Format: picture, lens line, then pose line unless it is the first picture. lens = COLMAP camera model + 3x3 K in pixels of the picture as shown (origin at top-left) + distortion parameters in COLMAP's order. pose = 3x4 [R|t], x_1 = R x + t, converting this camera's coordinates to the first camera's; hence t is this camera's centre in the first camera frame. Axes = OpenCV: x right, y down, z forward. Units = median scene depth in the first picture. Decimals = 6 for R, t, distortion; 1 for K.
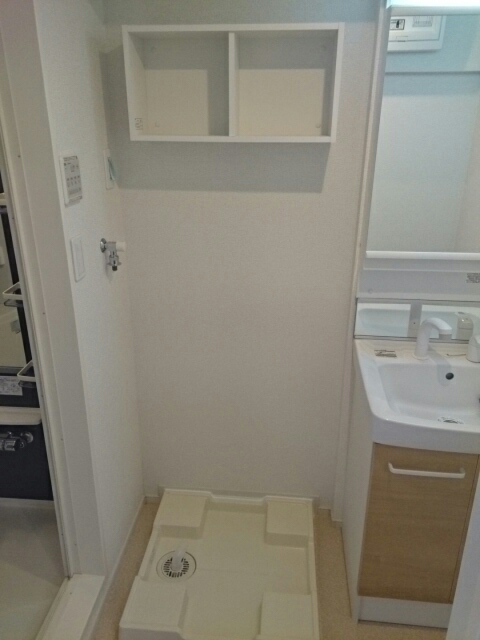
lens RADIAL K [[527.2, 0, 240.0], [0, 527.2, 320.0], [0, 0, 1]] dist [0.063154, -0.004695]
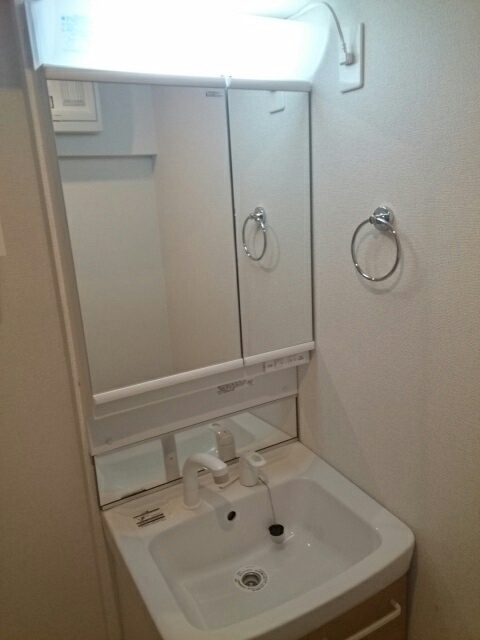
lens RADIAL K [[527.2, 0, 240.0], [0, 527.2, 320.0], [0, 0, 1]] dist [0.063154, -0.004695]
pose [[0.821813, -0.199936, 0.533525, 0.040873], [0.270216, 0.961168, -0.056033, -0.122438], [-0.501604, 0.190215, 0.843926, 0.268833]]
